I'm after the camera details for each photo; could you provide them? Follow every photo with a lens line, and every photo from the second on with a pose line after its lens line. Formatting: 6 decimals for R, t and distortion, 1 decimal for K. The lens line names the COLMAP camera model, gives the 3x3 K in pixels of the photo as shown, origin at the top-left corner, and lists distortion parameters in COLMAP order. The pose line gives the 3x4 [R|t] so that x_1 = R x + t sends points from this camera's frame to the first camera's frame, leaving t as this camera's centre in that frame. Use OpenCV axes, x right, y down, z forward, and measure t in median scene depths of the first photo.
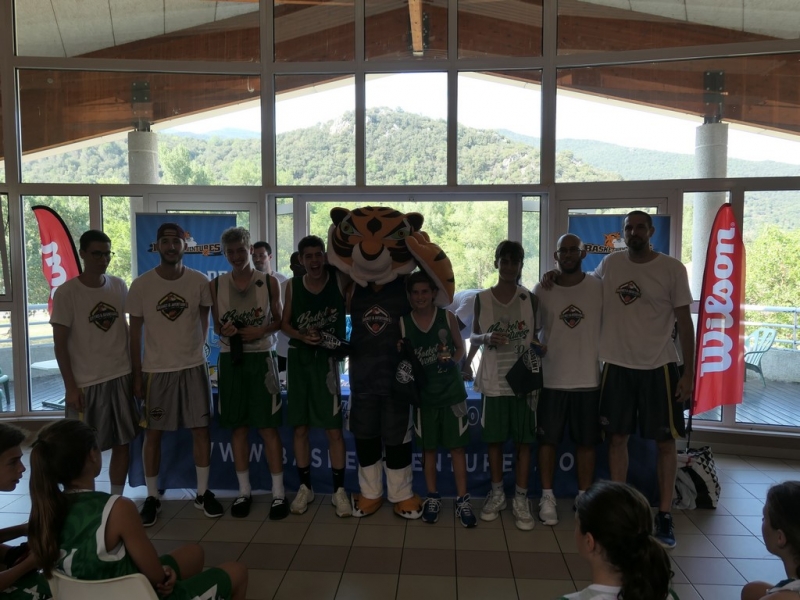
lens RADIAL K [[617.5, 0, 399.0], [0, 617.5, 305.5], [0, 0, 1]] dist [-0.029700, 0.009132]
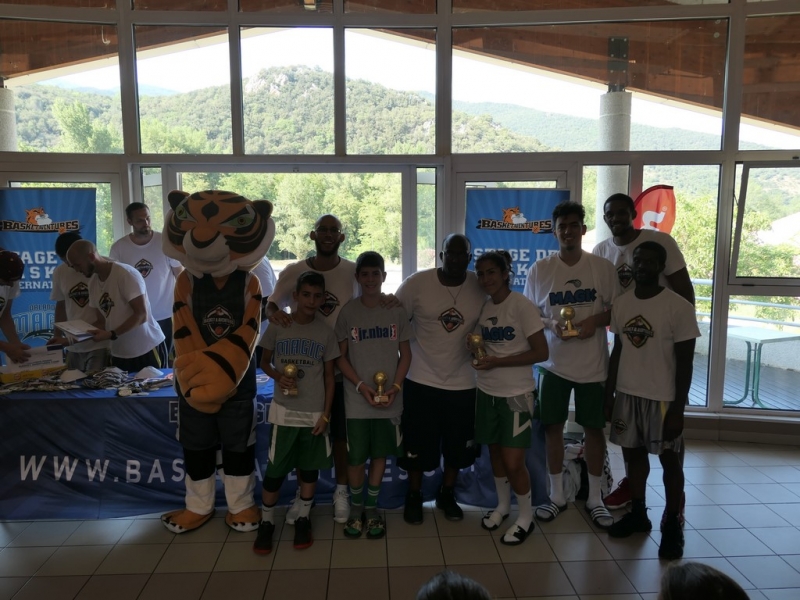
lens RADIAL K [[617.5, 0, 399.0], [0, 617.5, 305.5], [0, 0, 1]] dist [-0.029700, 0.009132]
pose [[0.992188, -0.018514, 0.123369, 0.045180], [0.011291, 0.998195, 0.058994, -0.020755], [-0.124238, -0.057140, 0.990606, 0.058983]]
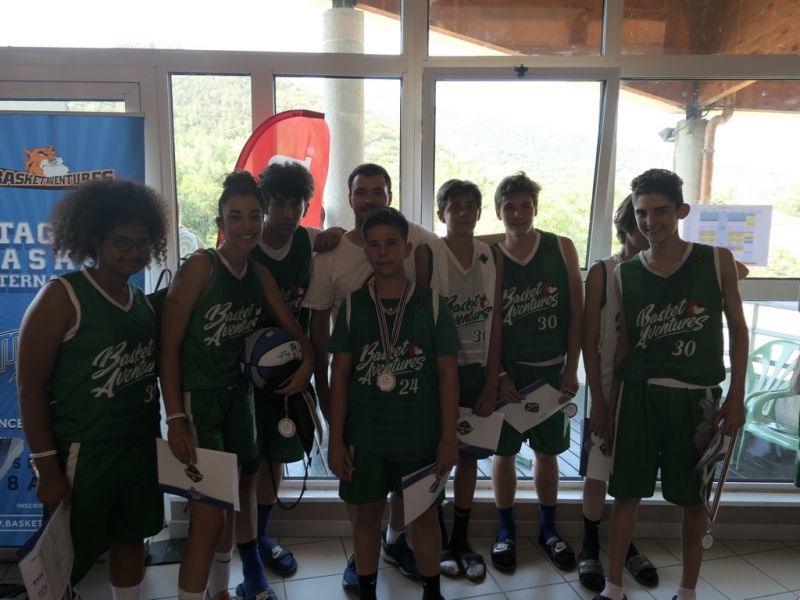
lens RADIAL K [[617.5, 0, 399.0], [0, 617.5, 305.5], [0, 0, 1]] dist [-0.029700, 0.009132]
pose [[0.948649, -0.044076, 0.313246, 0.378436], [0.019875, 0.996594, 0.080037, -0.015386], [-0.315707, -0.069701, 0.946293, 0.323326]]
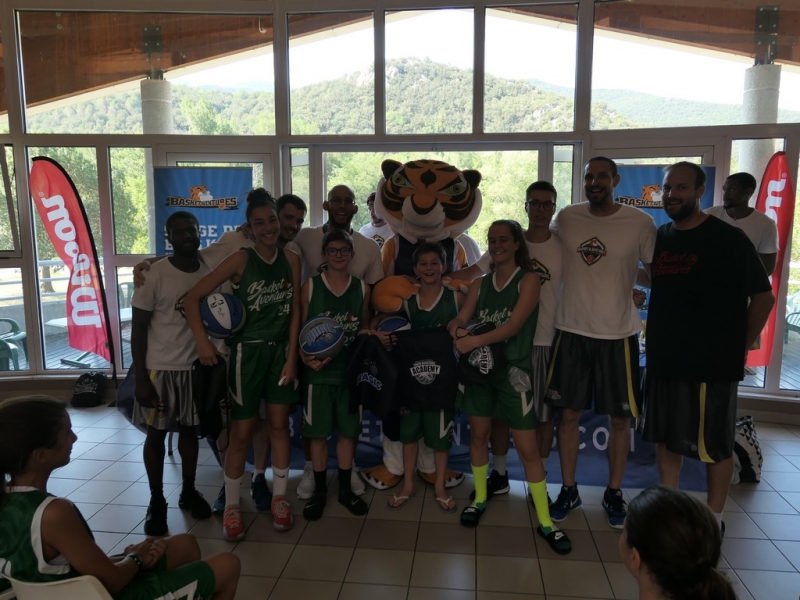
lens RADIAL K [[616.6, 0, 400.0], [0, 616.6, 300.0], [0, 0, 1]] dist [-0.013127, -0.001745]
pose [[0.999105, 0.005203, -0.041972, 0.006707], [-0.002519, 0.997962, 0.063756, -0.002273], [0.042218, -0.063593, 0.997083, 0.040227]]
